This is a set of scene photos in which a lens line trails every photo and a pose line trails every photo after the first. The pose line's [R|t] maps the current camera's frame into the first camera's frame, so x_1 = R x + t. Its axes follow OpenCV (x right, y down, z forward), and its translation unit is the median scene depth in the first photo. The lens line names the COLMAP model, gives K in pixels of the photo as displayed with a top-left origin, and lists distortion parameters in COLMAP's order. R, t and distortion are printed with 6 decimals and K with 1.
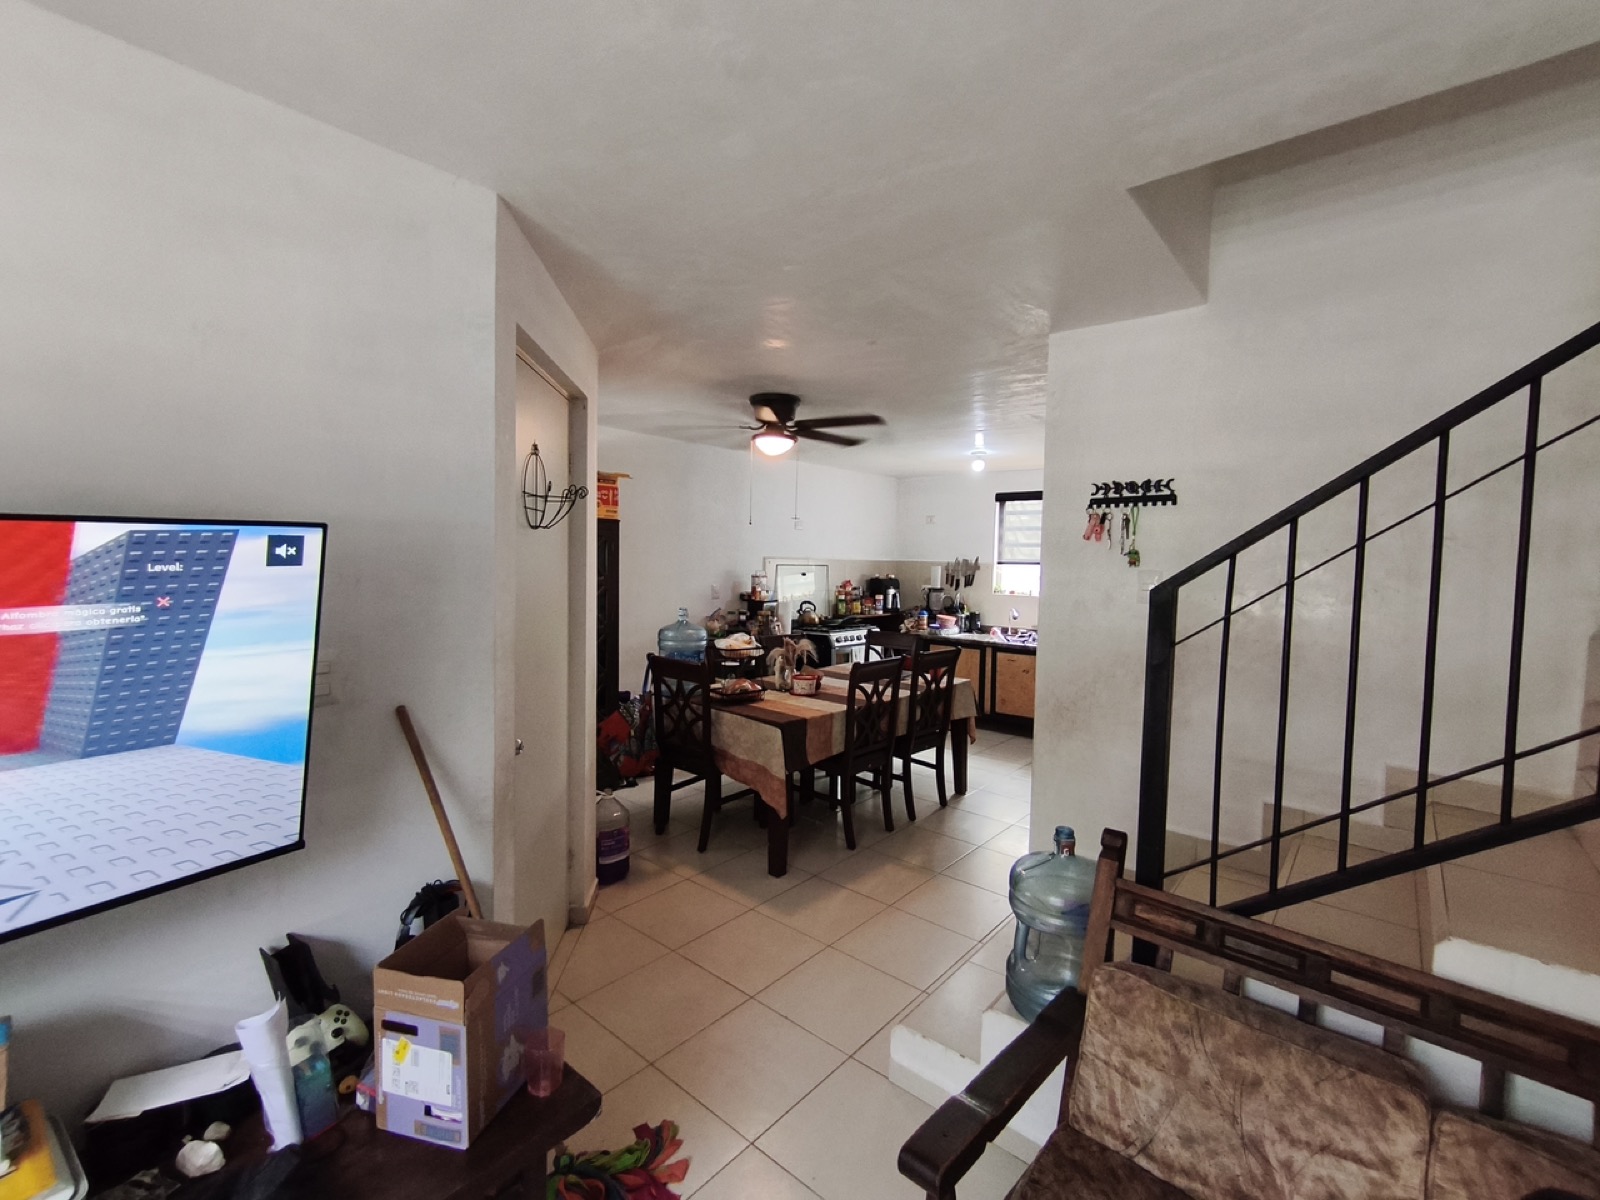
lens RADIAL K [[697.9, 0, 813.0], [0, 697.9, 604.8], [0, 0, 1]] dist [0.002811, 0.001575]
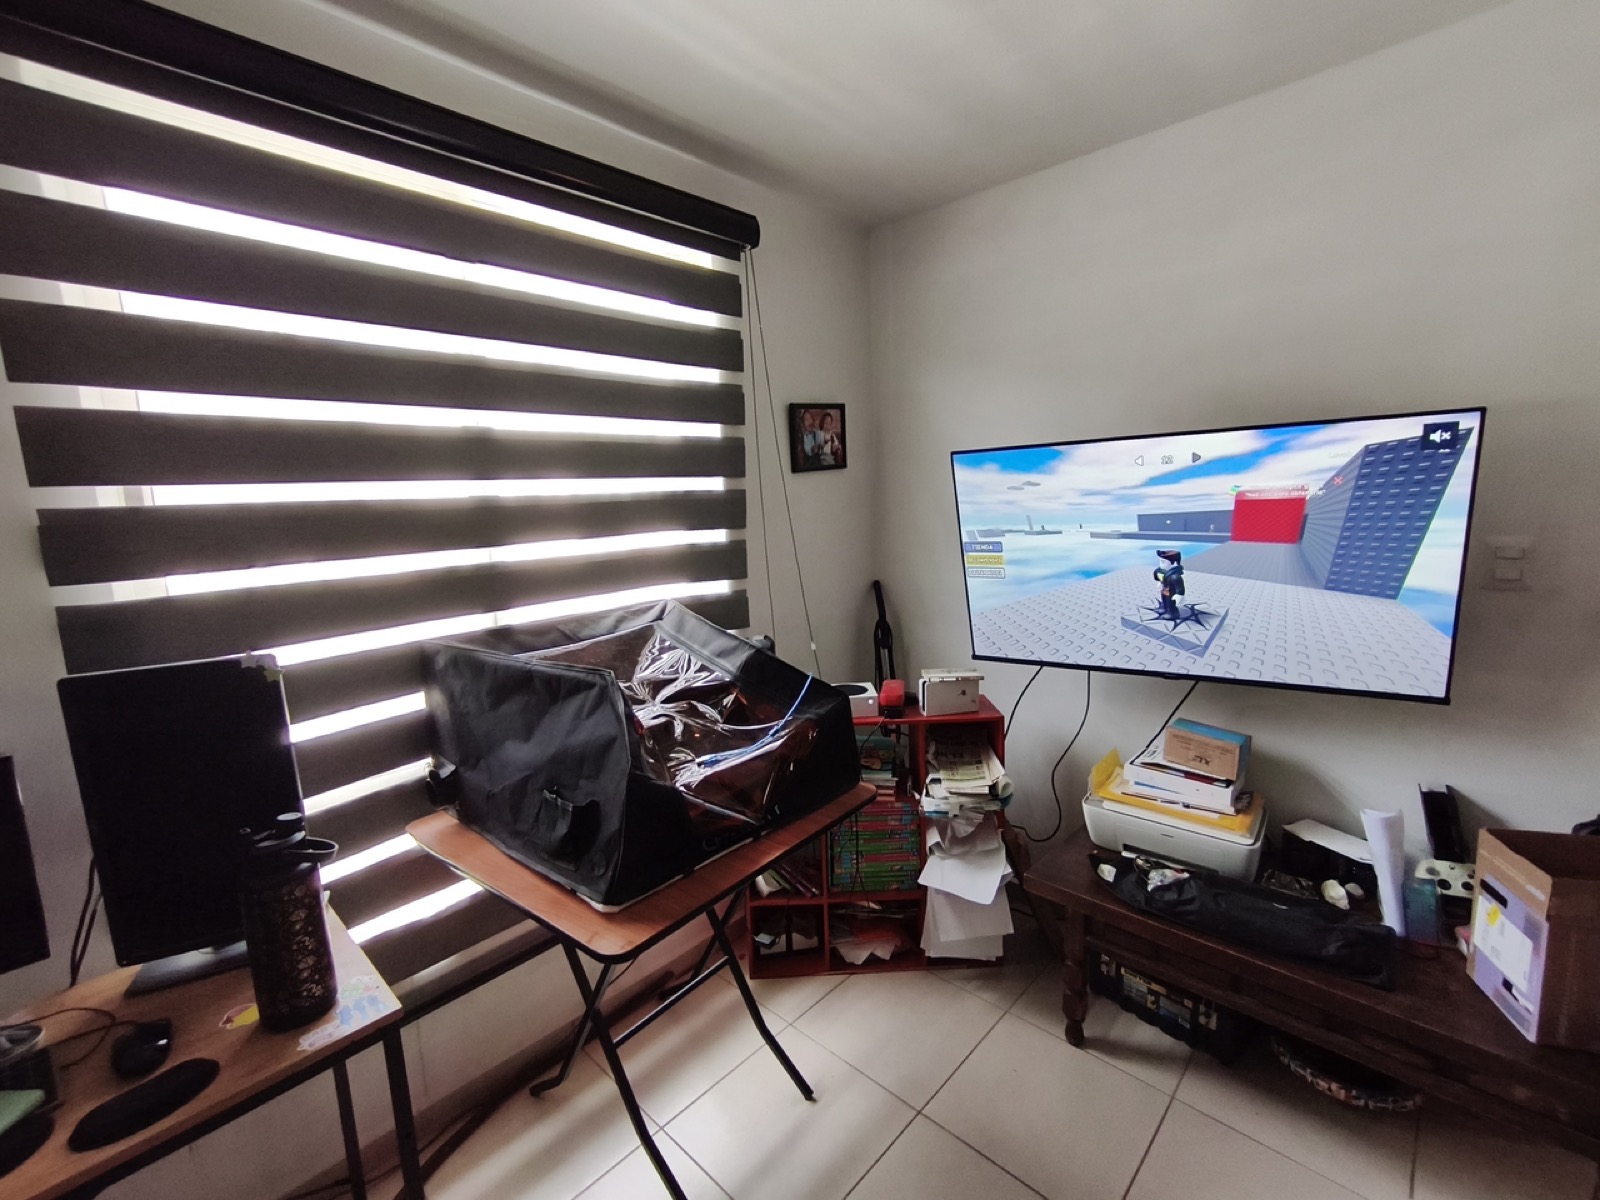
lens RADIAL K [[697.9, 0, 805.4], [0, 697.9, 610.8], [0, 0, 1]] dist [0.002811, 0.001575]
pose [[-0.044498, 0.155074, -0.986900, 0.432970], [-0.026079, 0.987362, 0.156322, 0.048921], [0.998669, 0.032693, -0.039892, -0.002880]]
